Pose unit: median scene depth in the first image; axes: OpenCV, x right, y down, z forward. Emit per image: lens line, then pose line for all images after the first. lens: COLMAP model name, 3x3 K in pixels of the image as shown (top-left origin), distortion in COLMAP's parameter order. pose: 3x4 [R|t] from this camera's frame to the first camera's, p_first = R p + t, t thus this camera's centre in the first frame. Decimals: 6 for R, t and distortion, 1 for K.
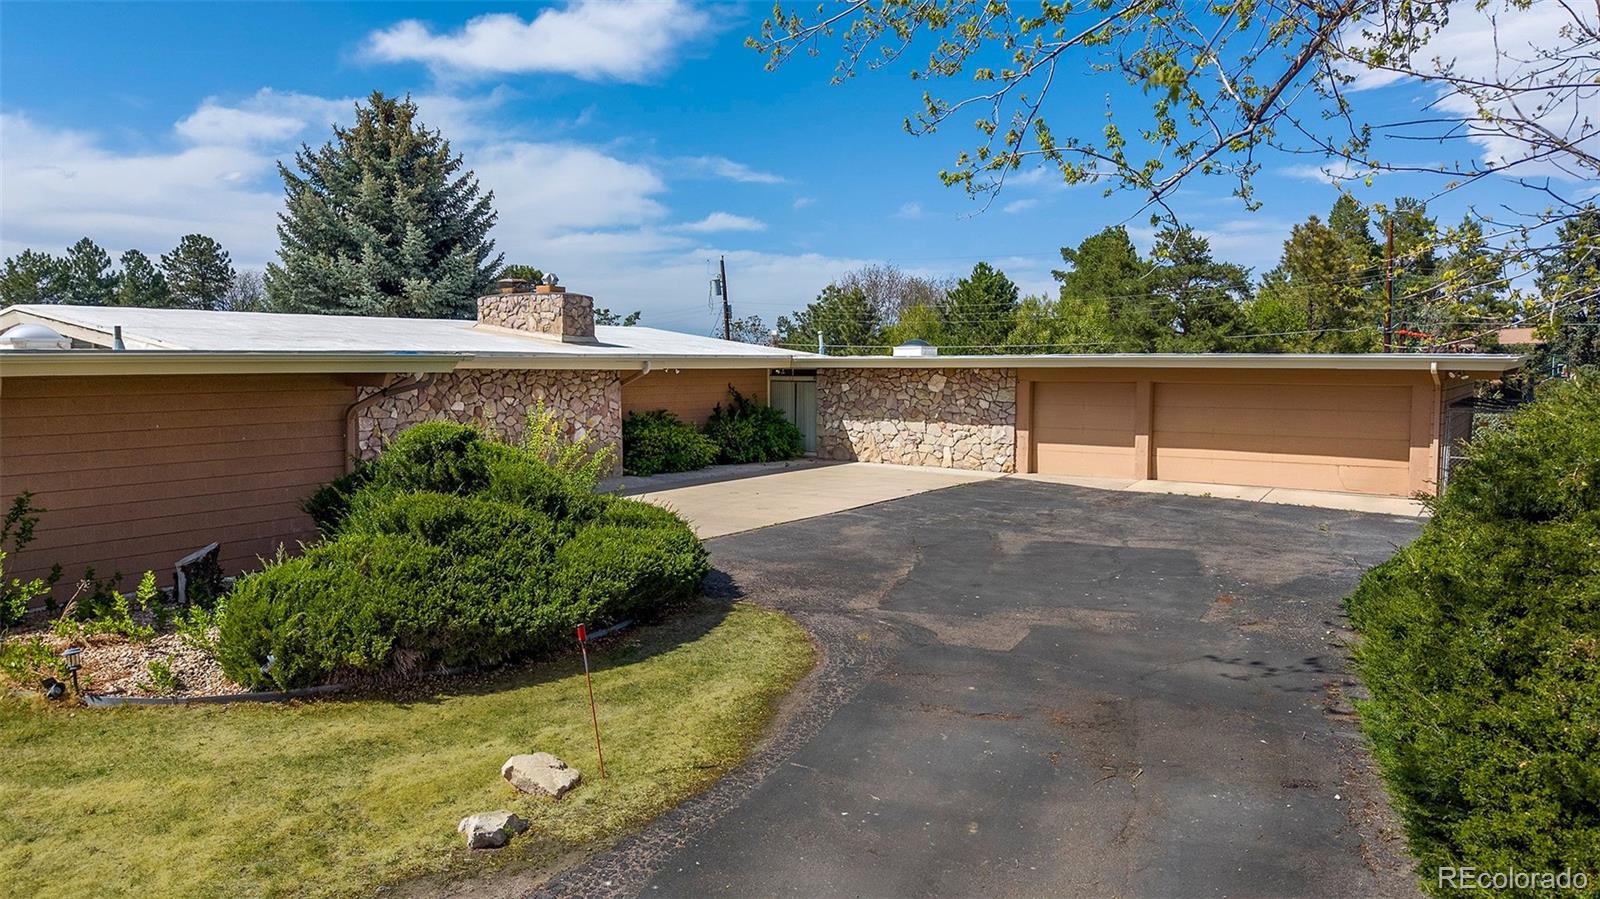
lens RADIAL K [[1102.2, 0, 768.7], [0, 1102.2, 453.4], [0, 0, 1]] dist [0.026950, -0.002493]
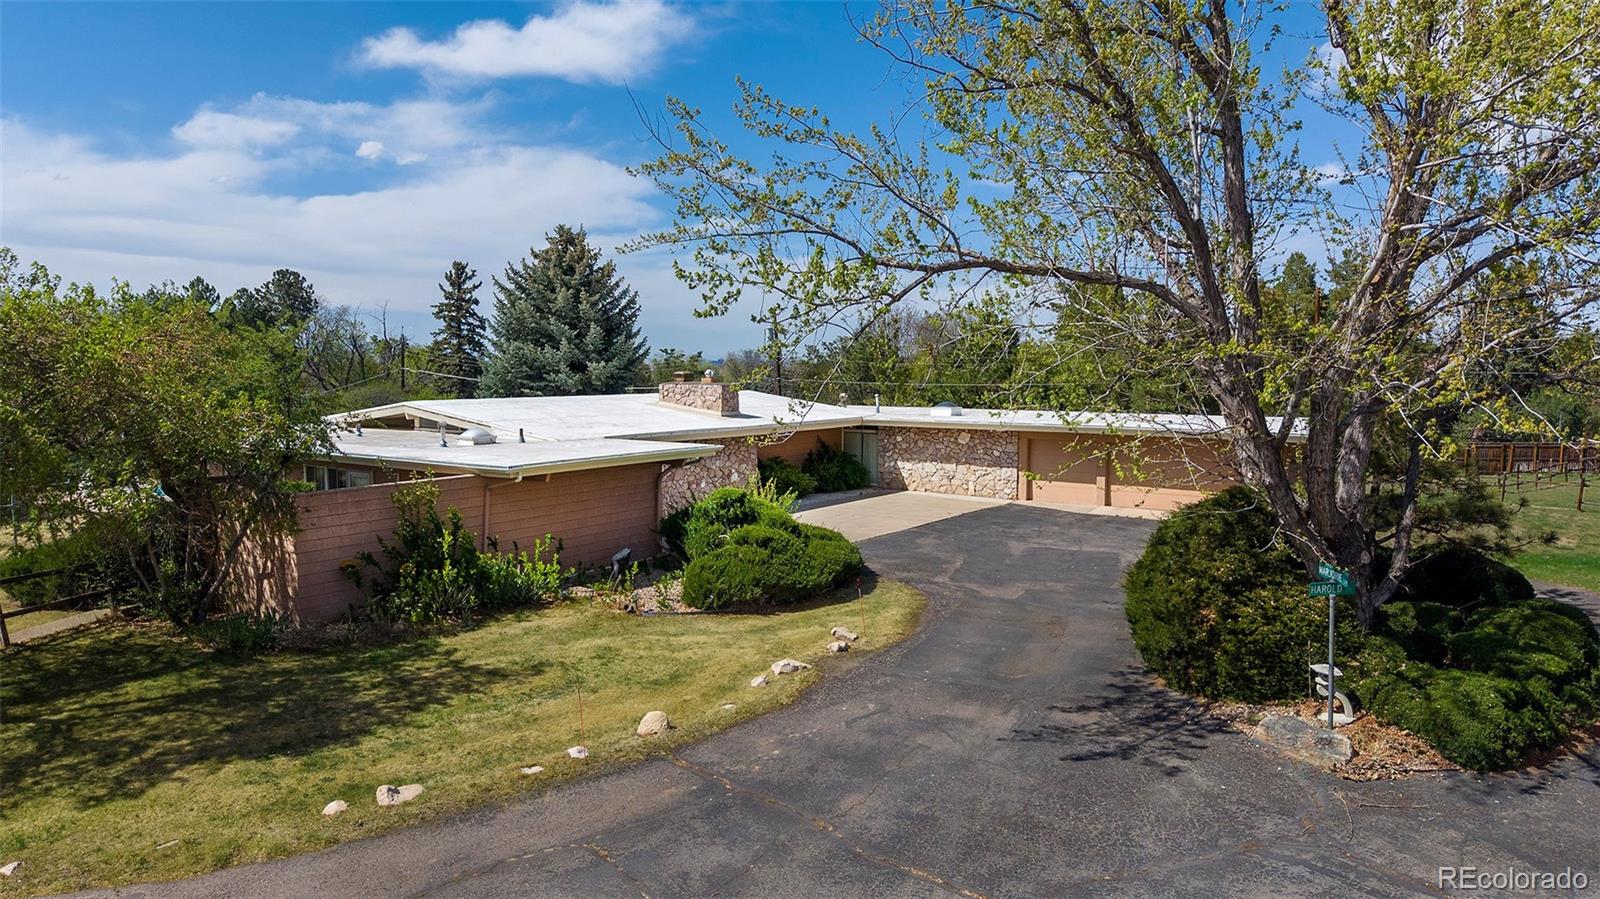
lens RADIAL K [[1102.2, 0, 768.7], [0, 1102.2, 453.4], [0, 0, 1]] dist [0.026950, -0.002493]
pose [[0.999998, 0.000052, -0.001733, -0.107889], [-0.000055, 0.999999, -0.001457, -0.042599], [0.001733, 0.001457, 0.999997, -0.480368]]
